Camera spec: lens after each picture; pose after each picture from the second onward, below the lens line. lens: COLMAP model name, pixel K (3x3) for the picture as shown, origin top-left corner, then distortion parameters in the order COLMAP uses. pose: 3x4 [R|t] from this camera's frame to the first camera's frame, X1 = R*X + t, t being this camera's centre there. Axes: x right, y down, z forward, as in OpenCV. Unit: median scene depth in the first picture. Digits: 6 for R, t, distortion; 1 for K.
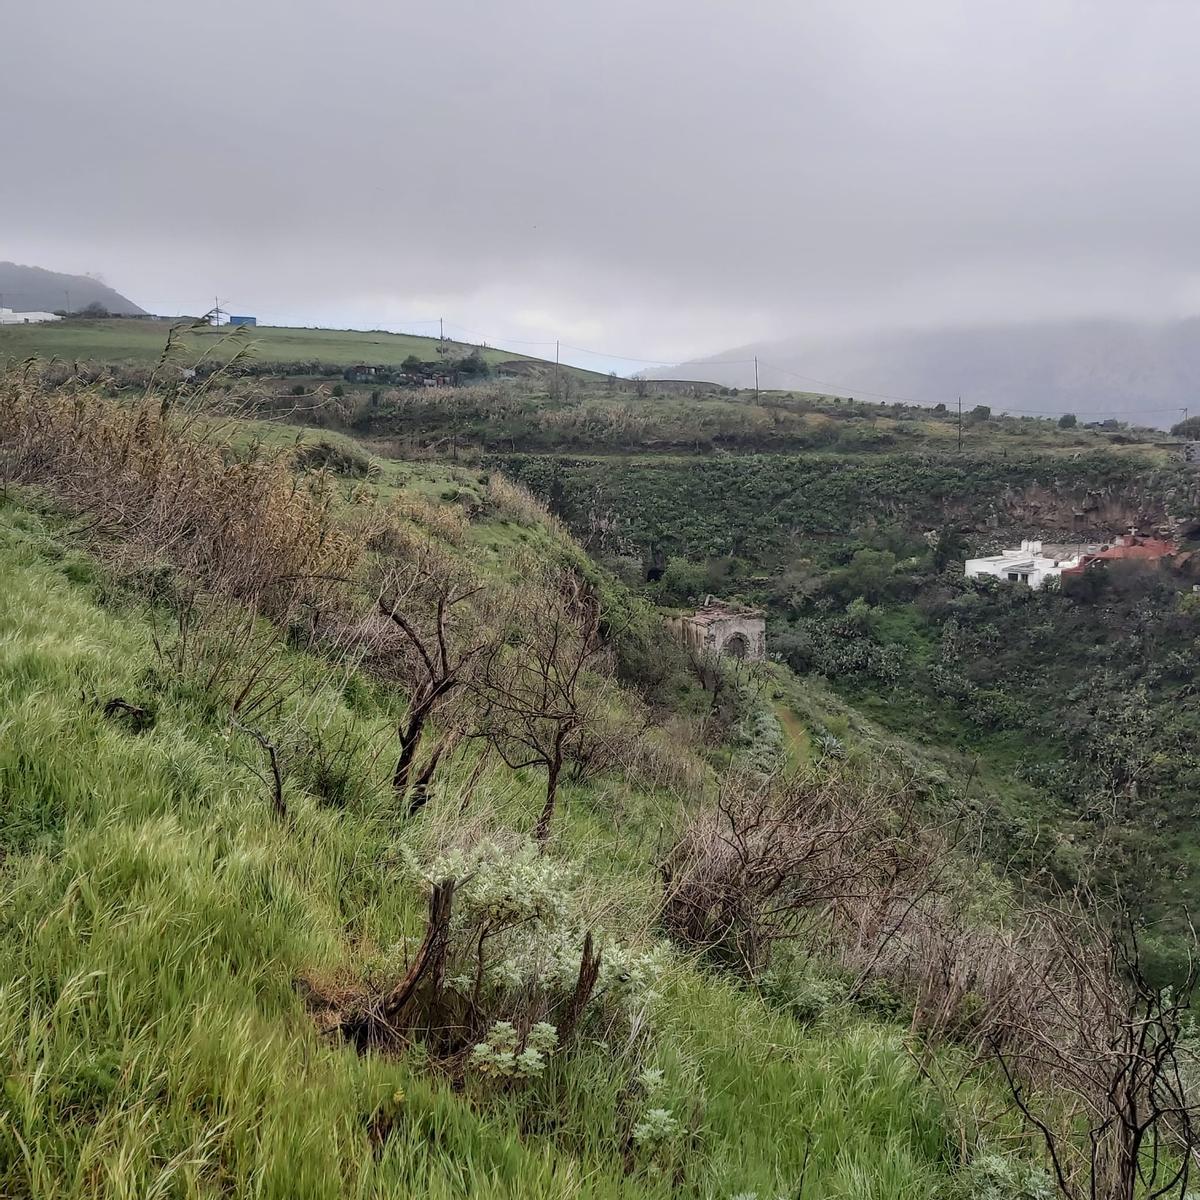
lens RADIAL K [[1207.4, 0, 604.4], [0, 1207.4, 599.4], [0, 0, 1]] dist [0.026391, 0.000000]
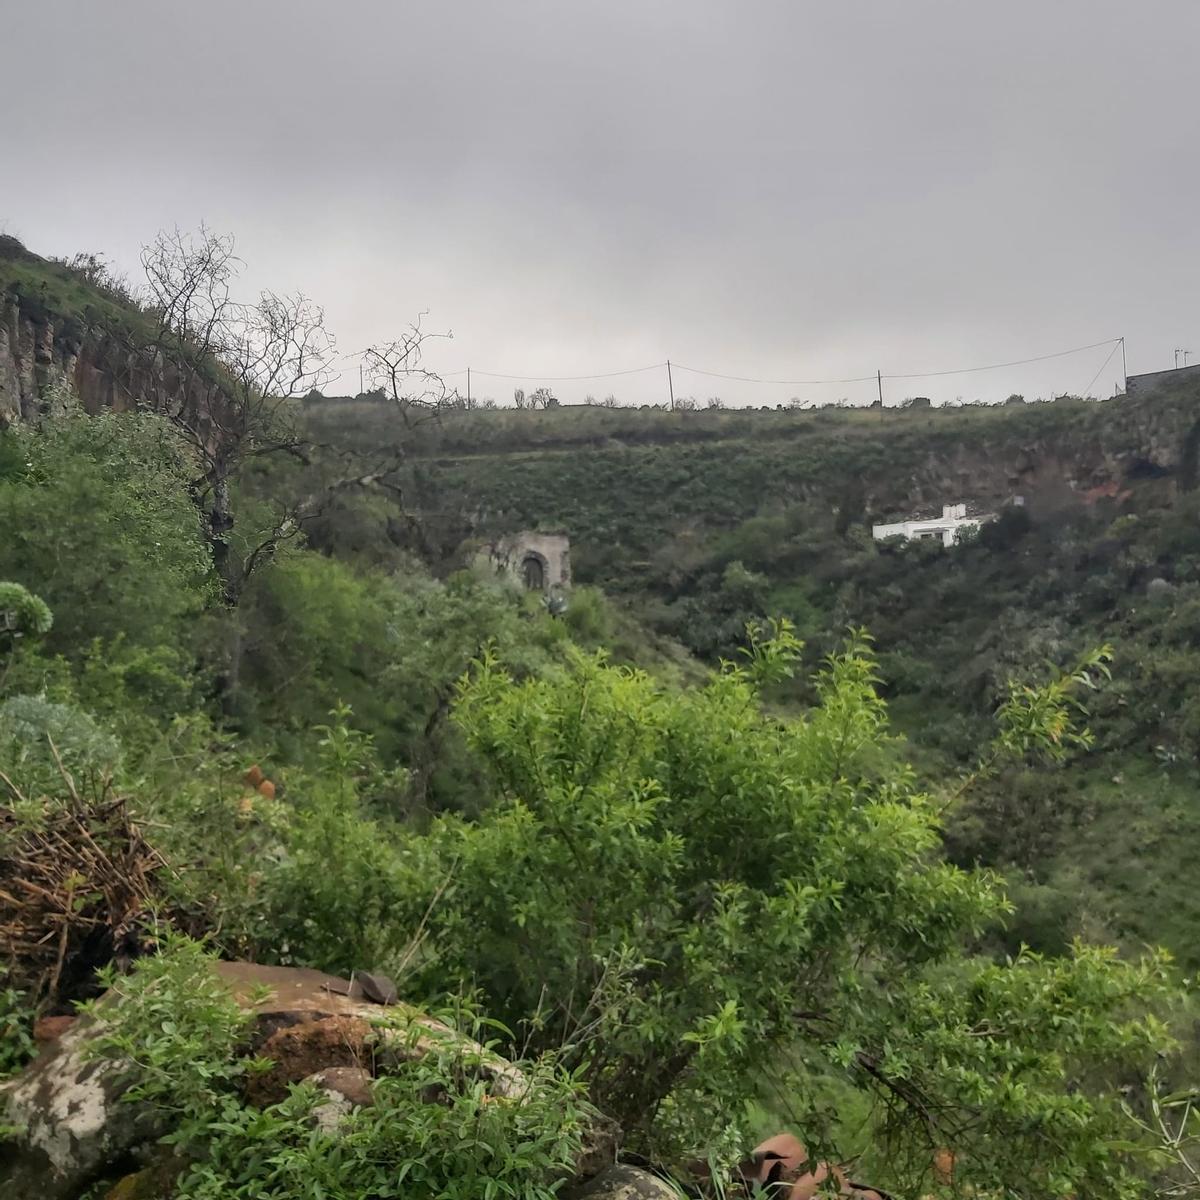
lens RADIAL K [[1207.4, 0, 597.4], [0, 1207.4, 603.4], [0, 0, 1]] dist [0.026391, 0.000000]
pose [[0.997611, -0.027331, -0.063438, 0.146130], [0.018202, 0.989948, -0.140254, 0.126234], [0.066634, 0.138765, 0.988081, 0.146791]]
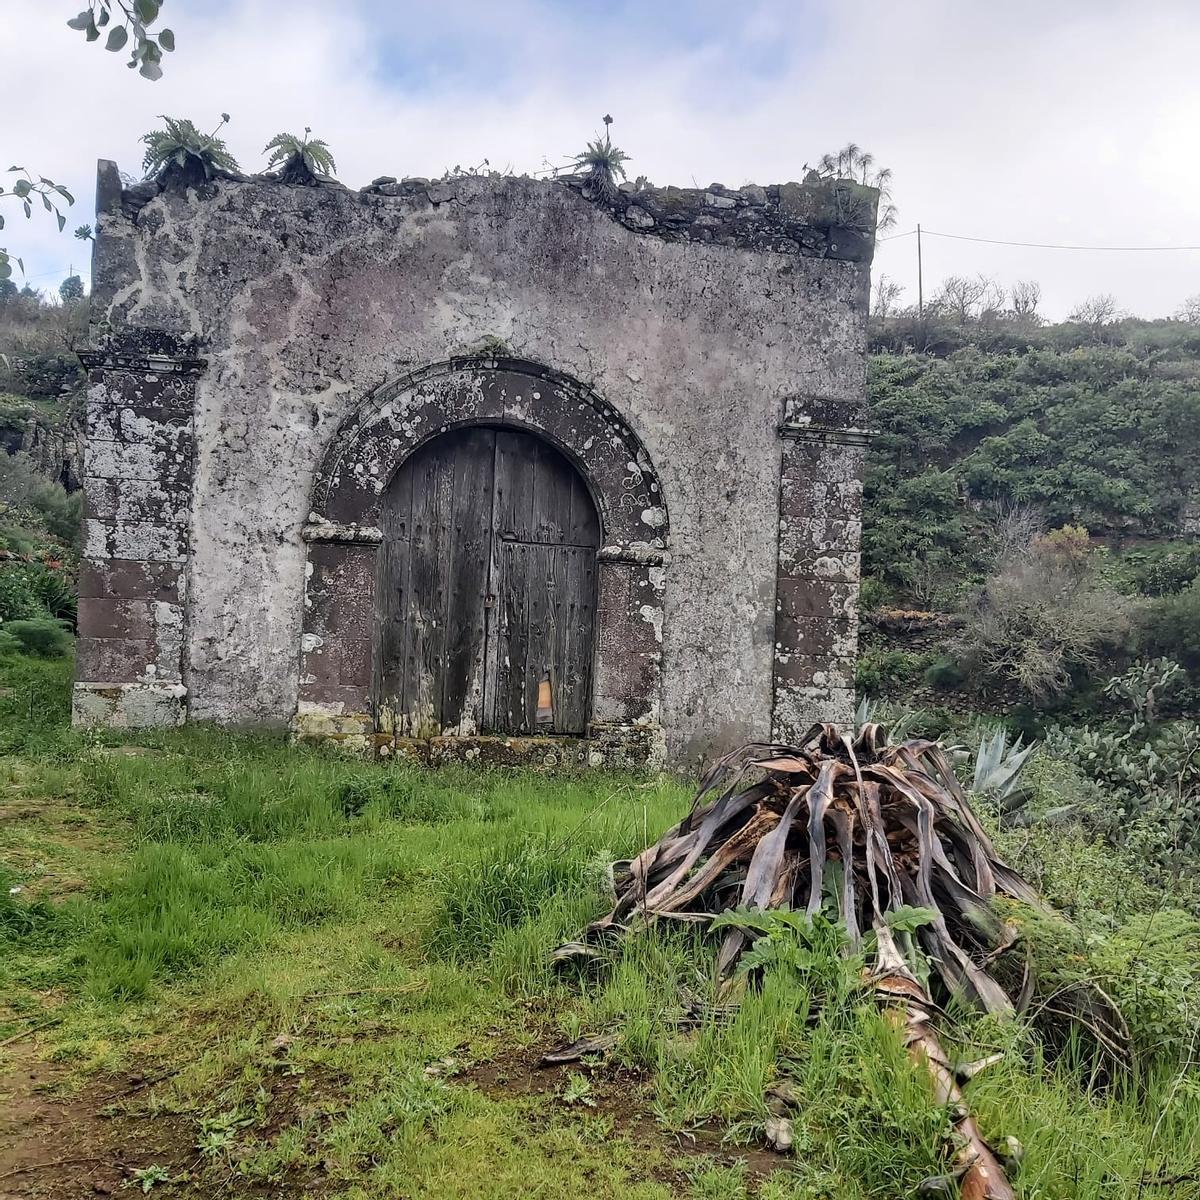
lens RADIAL K [[1207.4, 0, 604.8], [0, 1207.4, 593.5], [0, 0, 1]] dist [0.026391, 0.000000]
pose [[0.988683, 0.045890, -0.142828, 0.092109], [-0.072938, 0.979005, -0.190341, 0.041538], [0.131094, 0.198605, 0.971273, 0.660076]]
